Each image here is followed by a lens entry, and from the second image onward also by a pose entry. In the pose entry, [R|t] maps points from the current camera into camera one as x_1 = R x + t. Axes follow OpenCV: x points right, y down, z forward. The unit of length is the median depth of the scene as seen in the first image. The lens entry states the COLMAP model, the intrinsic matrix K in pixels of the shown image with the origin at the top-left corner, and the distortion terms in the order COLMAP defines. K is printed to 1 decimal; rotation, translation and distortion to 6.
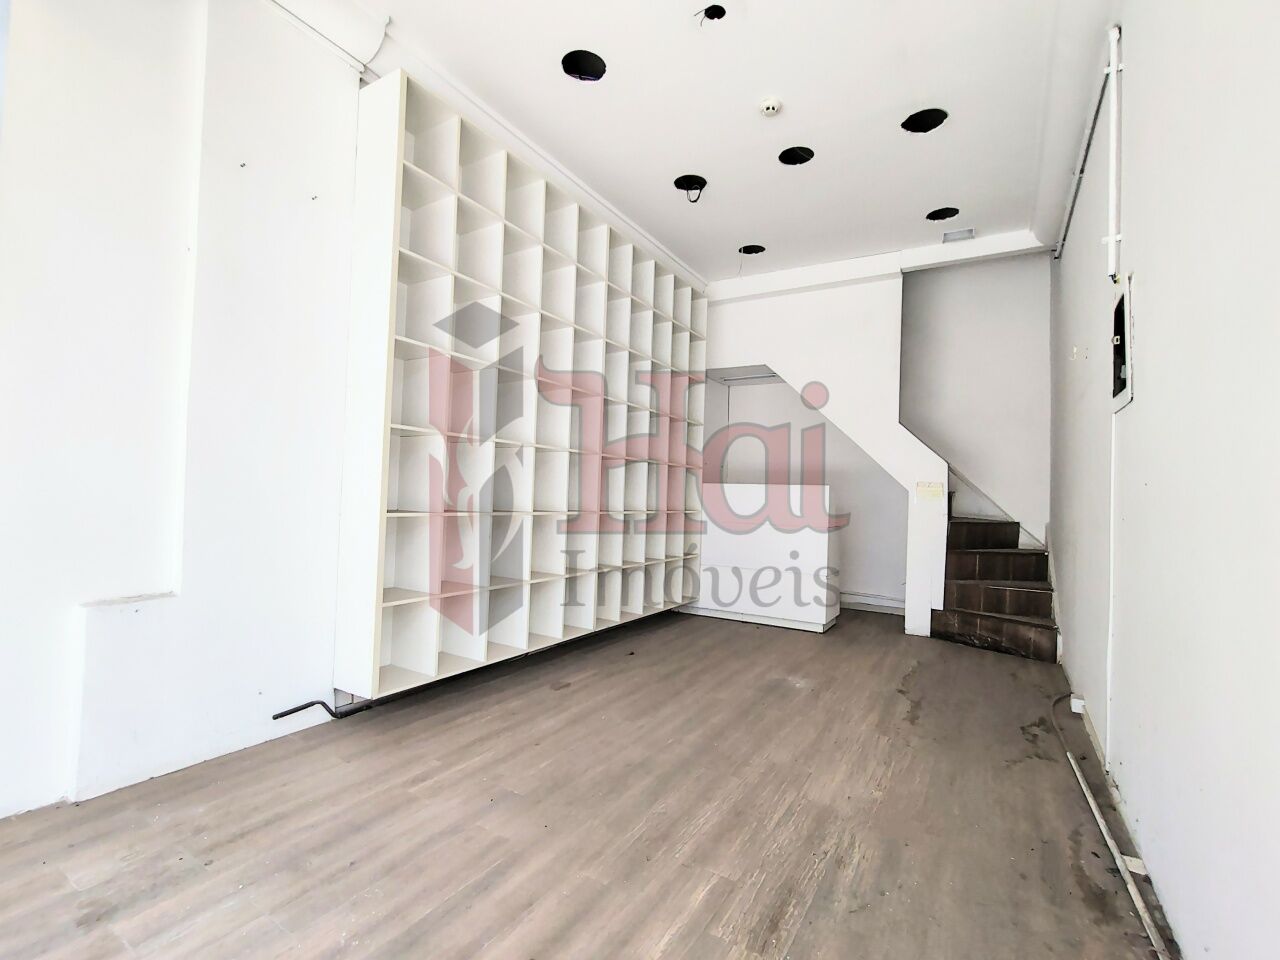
lens RADIAL K [[572.3, 0, 645.9], [0, 572.3, 480.5], [0, 0, 1]] dist [-0.006945, 0.005983]
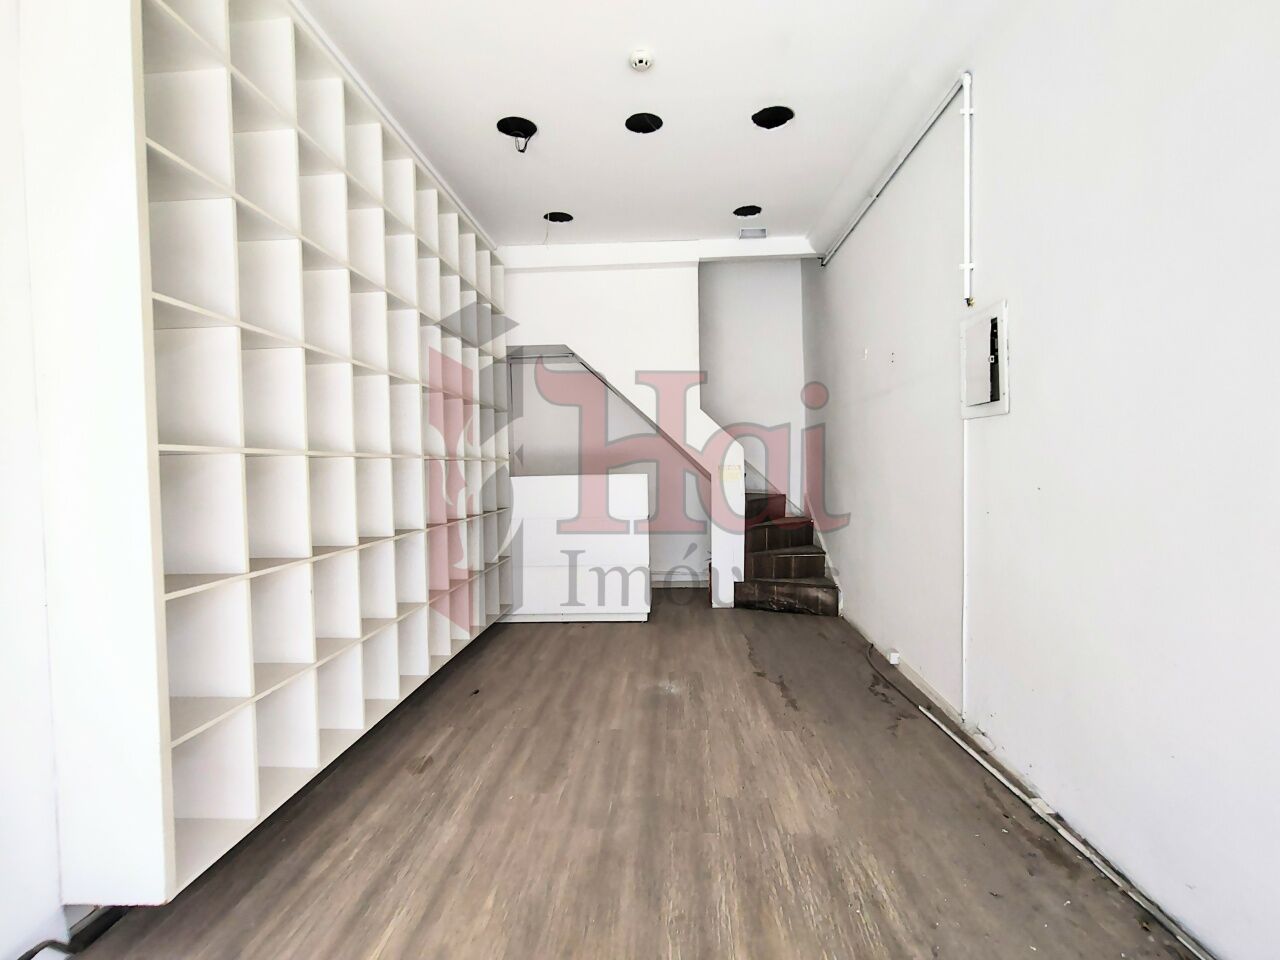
lens RADIAL K [[572.3, 0, 634.5], [0, 572.3, 480.1], [0, 0, 1]] dist [-0.006945, 0.005983]
pose [[0.886233, -0.062063, 0.459063, -0.206062], [0.036449, 0.997255, 0.064458, -0.060105], [-0.461803, -0.040393, 0.886062, 0.177440]]
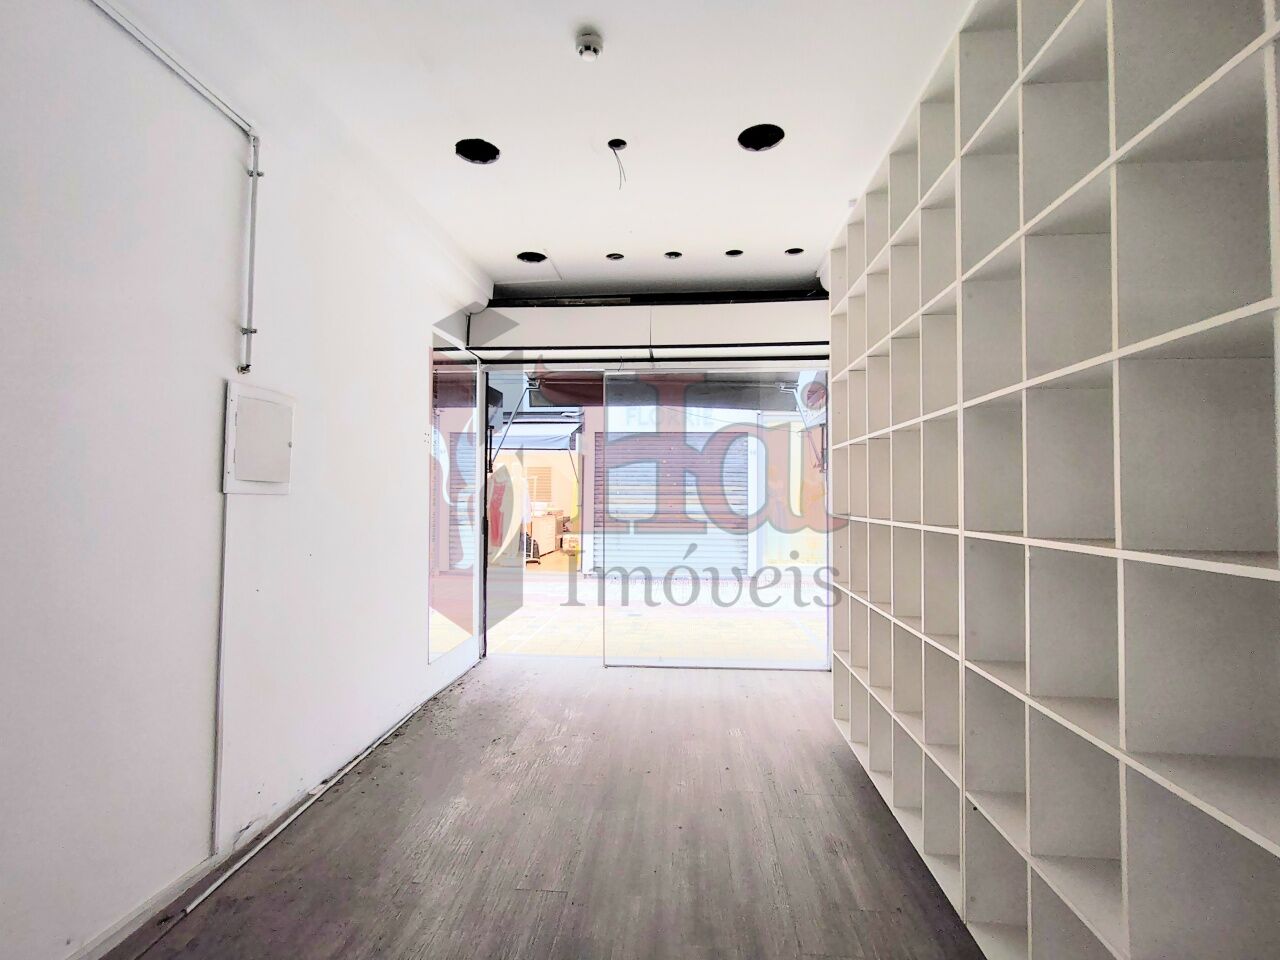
lens RADIAL K [[572.3, 0, 640.0], [0, 572.3, 481.2], [0, 0, 1]] dist [-0.006945, 0.005983]
pose [[-0.894030, -0.047217, -0.445513, 0.397160], [-0.020610, 0.997712, -0.064383, -0.058844], [0.447533, -0.048378, -0.892958, 1.440018]]
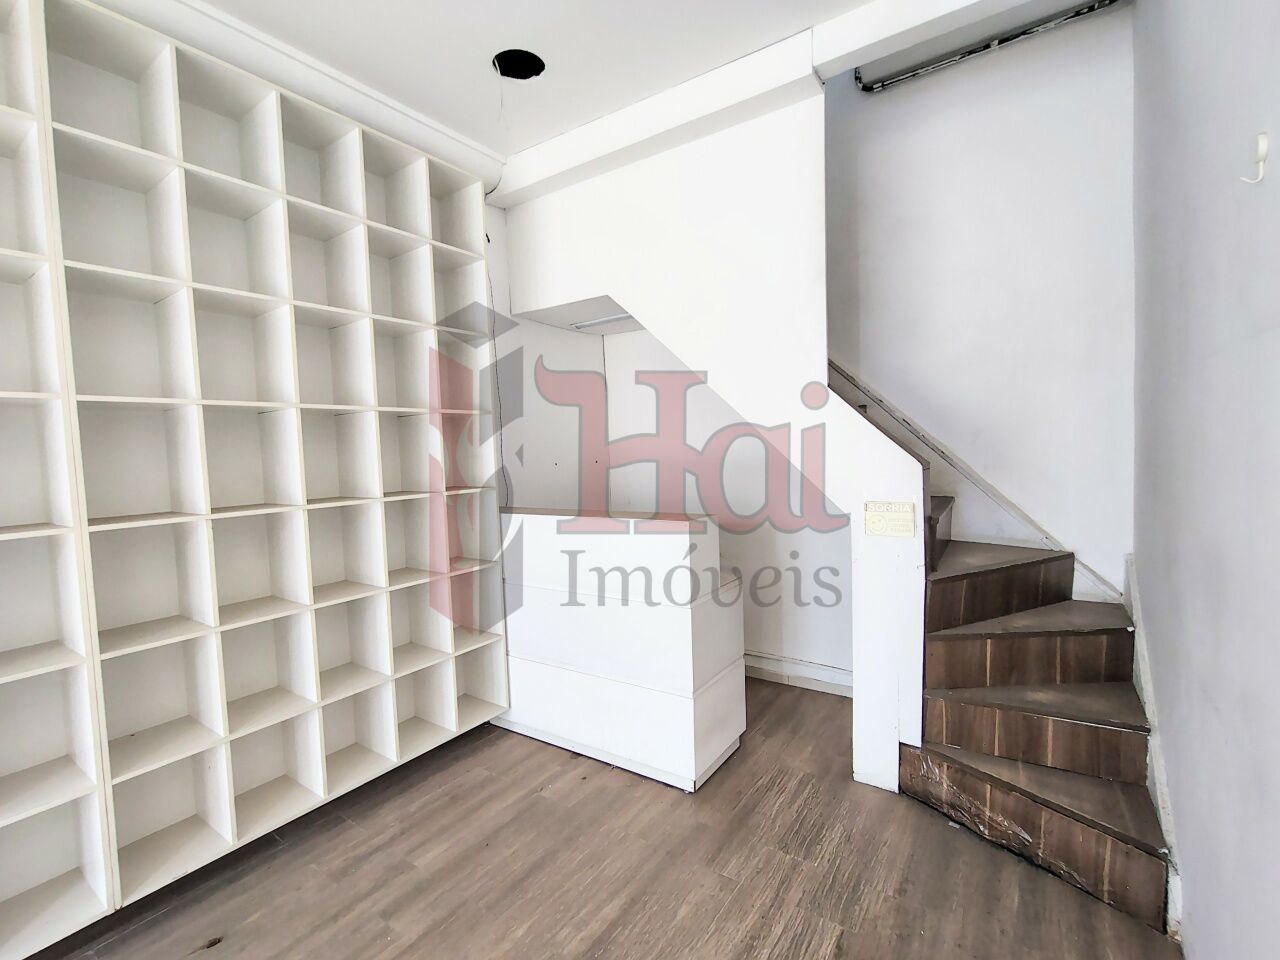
lens RADIAL K [[572.3, 0, 647.6], [0, 572.3, 484.1], [0, 0, 1]] dist [-0.006945, 0.005983]
pose [[0.995532, -0.067373, -0.066157, 0.428109], [0.073045, 0.993489, 0.087431, -0.097995], [0.059836, -0.091873, 0.993971, 0.650954]]
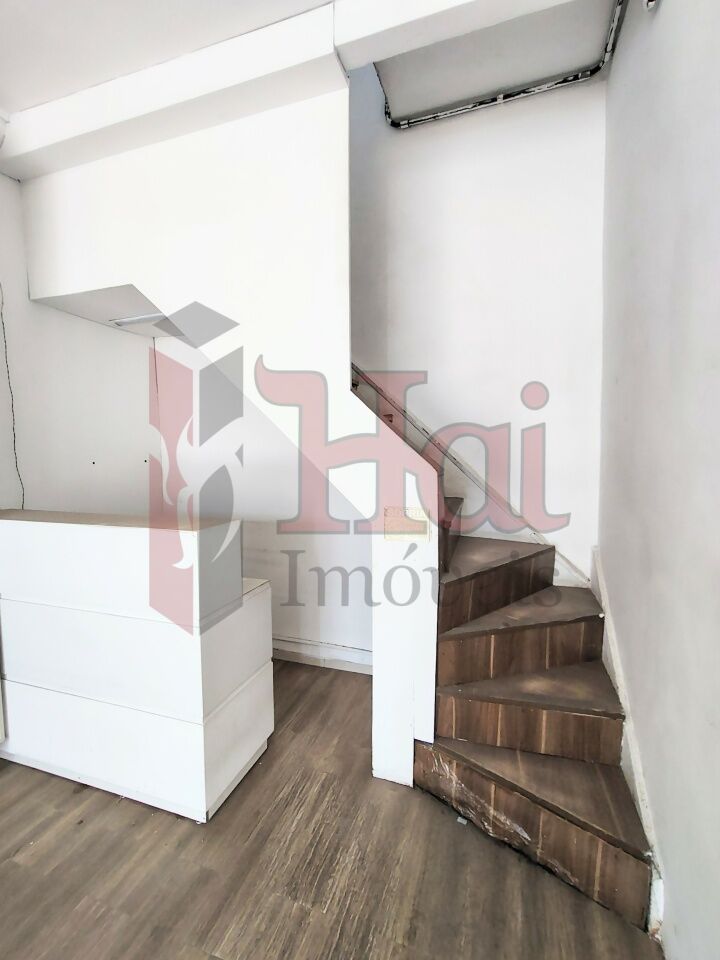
lens RADIAL K [[429.2, 0, 358.9], [0, 429.2, 482.3], [0, 0, 1]] dist [-0.006945, 0.005983]
pose [[0.979401, -0.061481, 0.192336, 0.514206], [0.040083, 0.992760, 0.113231, -0.087120], [-0.197905, -0.103190, 0.974775, 0.854303]]
